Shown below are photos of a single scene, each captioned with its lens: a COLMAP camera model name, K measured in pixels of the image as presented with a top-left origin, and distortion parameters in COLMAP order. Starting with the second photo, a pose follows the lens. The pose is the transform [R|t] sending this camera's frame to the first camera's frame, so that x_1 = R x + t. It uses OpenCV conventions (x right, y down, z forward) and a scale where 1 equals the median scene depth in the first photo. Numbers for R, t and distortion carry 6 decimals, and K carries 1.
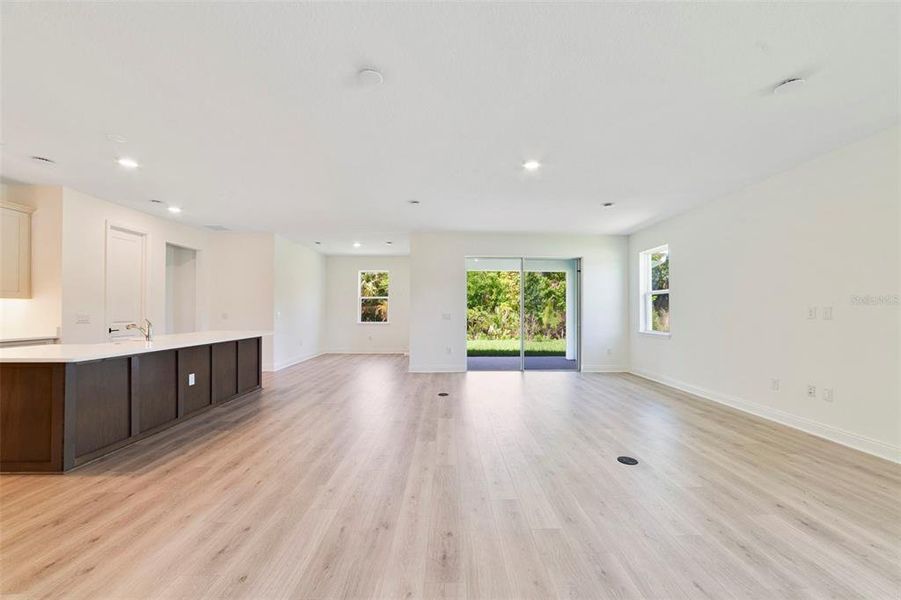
lens RADIAL K [[346.6, 0, 450.1], [0, 346.6, 308.6], [0, 0, 1]] dist [-0.001427, 0.000037]
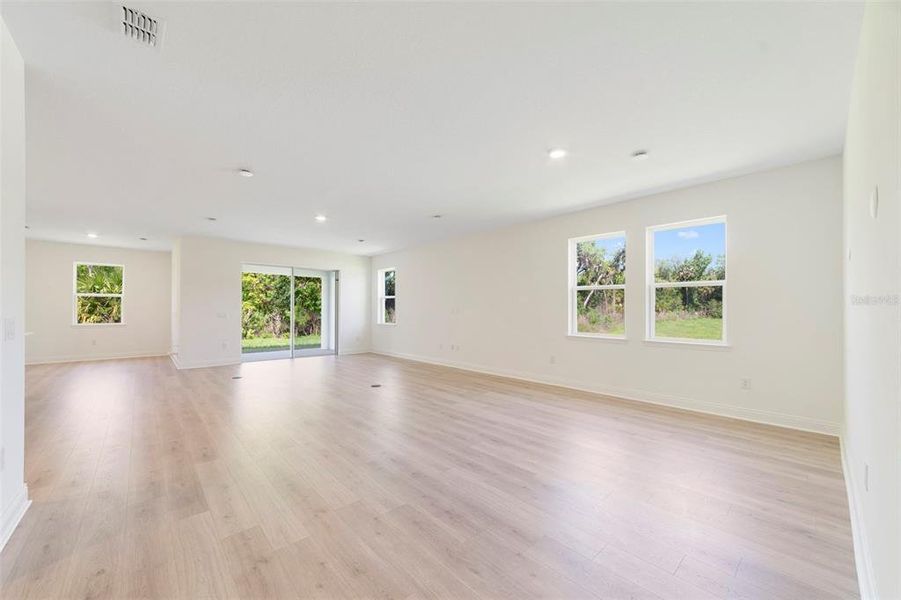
lens RADIAL K [[346.6, 0, 450.1], [0, 346.6, 308.6], [0, 0, 1]] dist [-0.001427, 0.000037]
pose [[0.751879, -0.000877, 0.659301, -0.184534], [-0.001117, 0.999996, 0.002604, -0.001134], [-0.659301, -0.002694, 0.751875, -0.296193]]
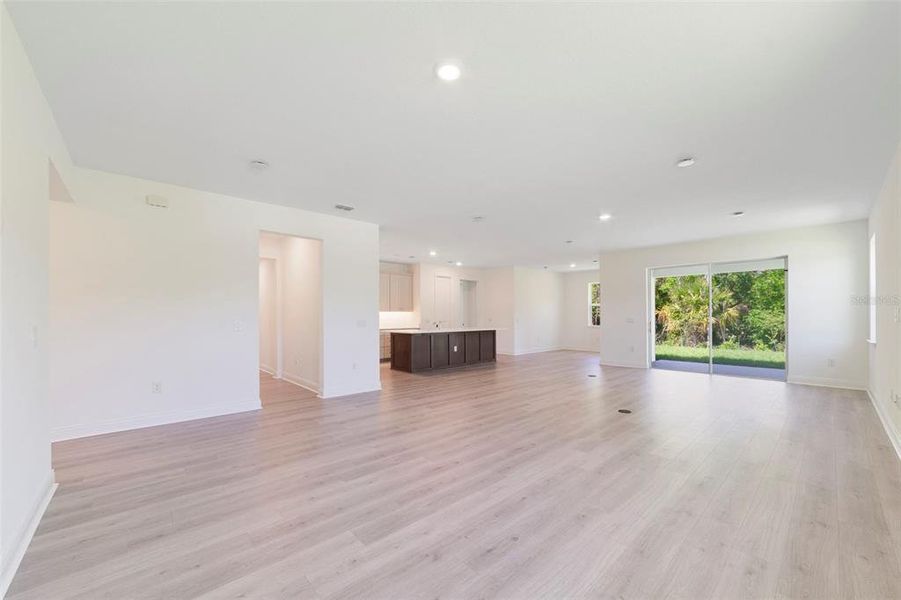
lens RADIAL K [[346.6, 0, 450.1], [0, 346.6, 308.6], [0, 0, 1]] dist [-0.001427, 0.000037]
pose [[0.666448, -0.020843, -0.745260, 0.459193], [0.010487, 0.999772, -0.018584, -0.000876], [0.745477, 0.004570, 0.666515, -0.247117]]
